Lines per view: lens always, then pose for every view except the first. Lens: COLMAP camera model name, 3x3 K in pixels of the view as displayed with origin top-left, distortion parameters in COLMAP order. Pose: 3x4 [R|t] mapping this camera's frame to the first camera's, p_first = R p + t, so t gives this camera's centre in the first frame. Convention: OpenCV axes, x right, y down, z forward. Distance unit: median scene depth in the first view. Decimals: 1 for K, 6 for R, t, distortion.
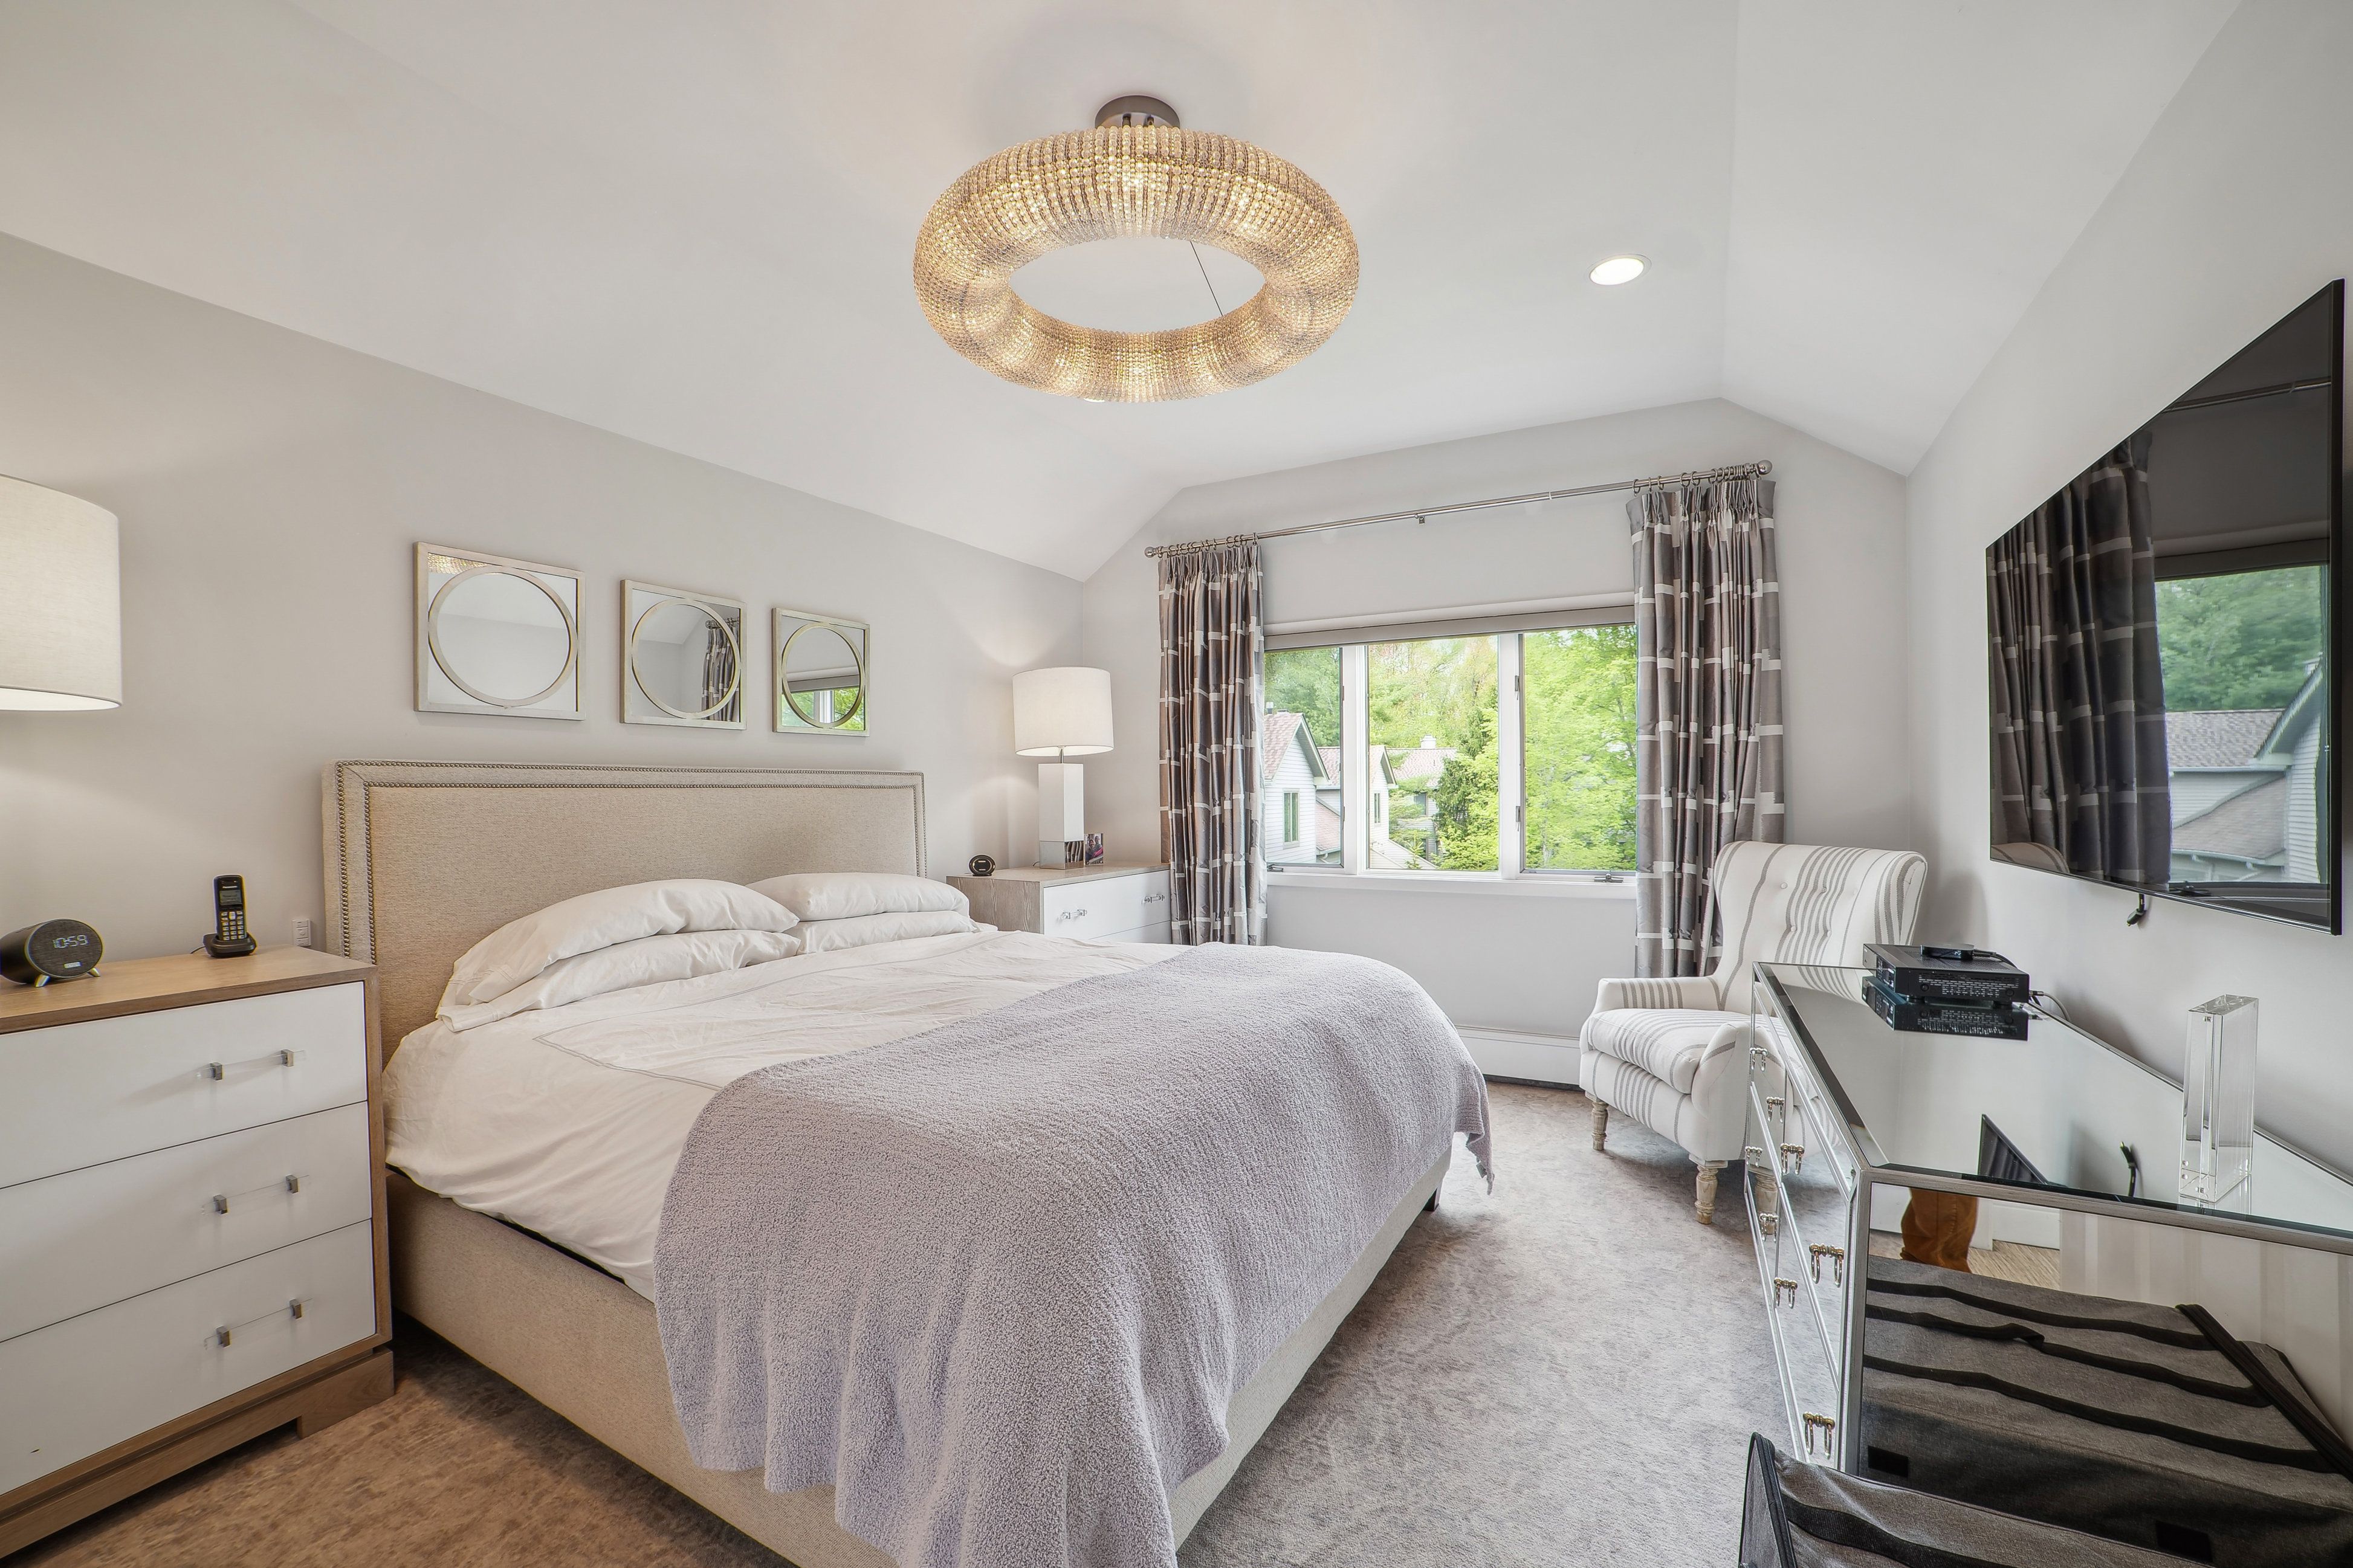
lens RADIAL K [[976.8, 0, 1168.5], [0, 976.8, 796.3], [0, 0, 1]] dist [-0.068001, 0.034463]
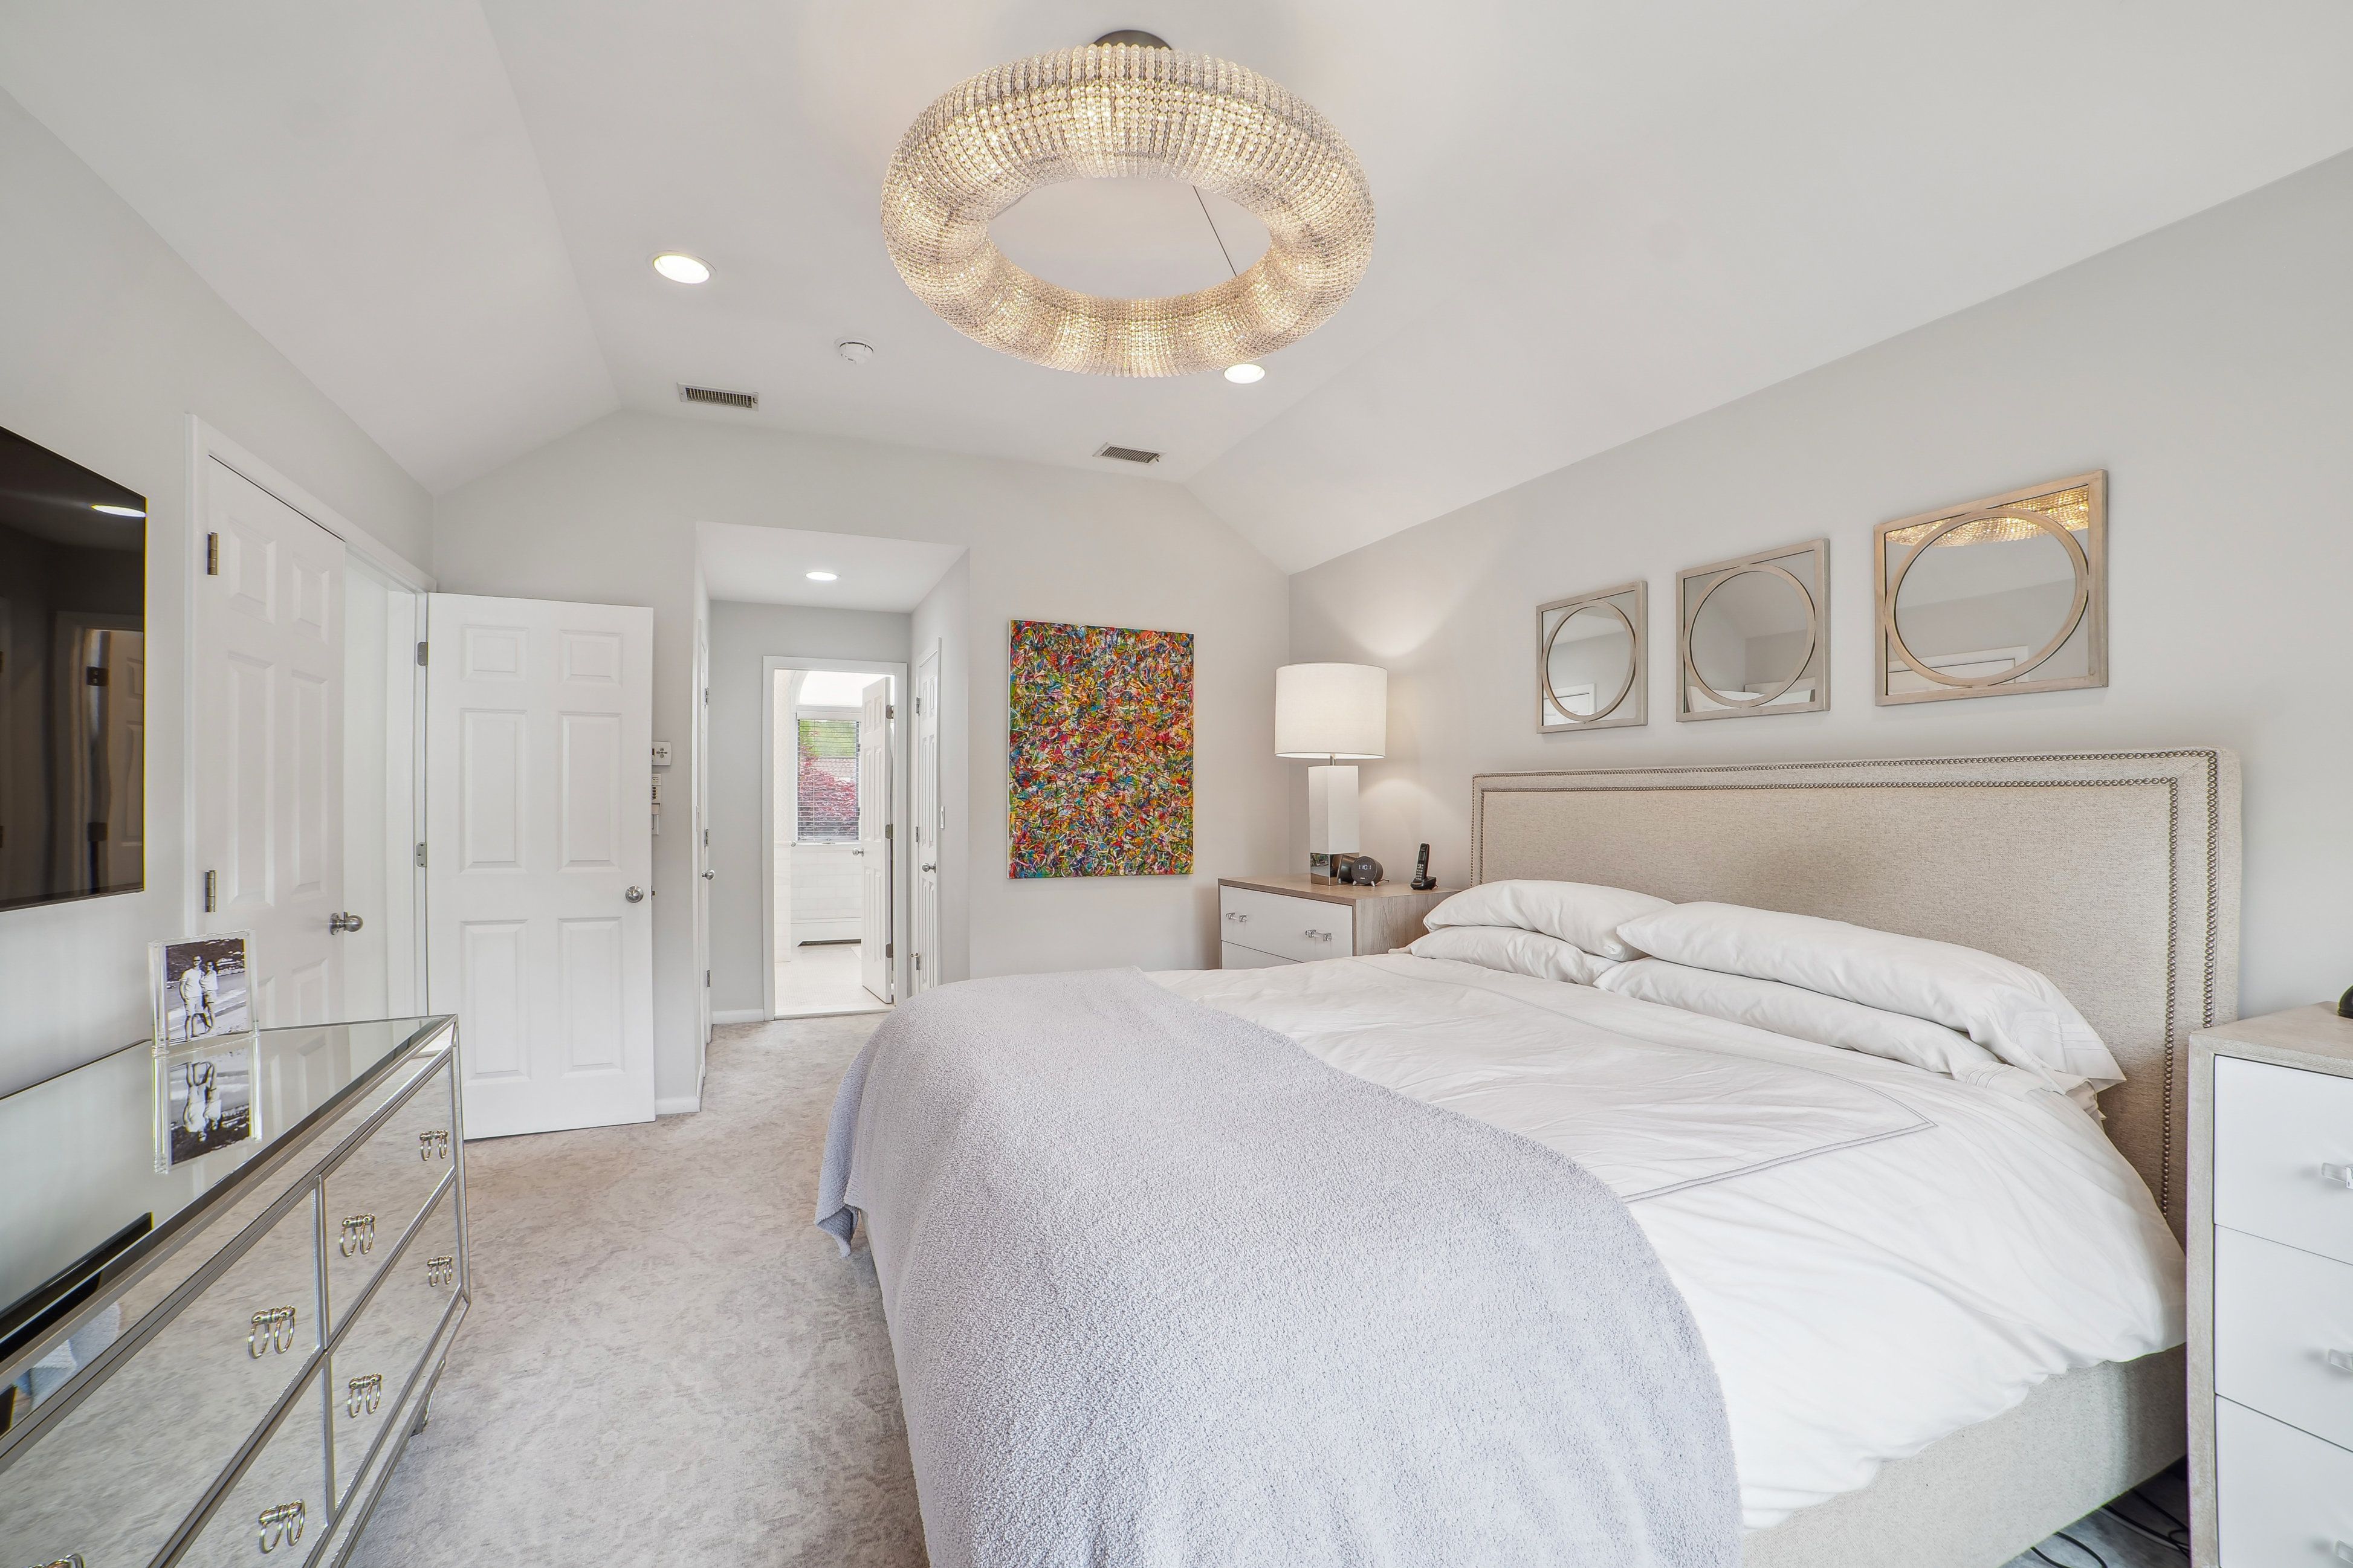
lens RADIAL K [[976.8, 0, 1168.5], [0, 976.8, 796.3], [0, 0, 1]] dist [-0.068001, 0.034463]
pose [[-0.603088, 0.008066, -0.797634, 0.728614], [0.006800, 0.999965, 0.004971, -0.015910], [0.797645, -0.002426, -0.603122, 1.708793]]
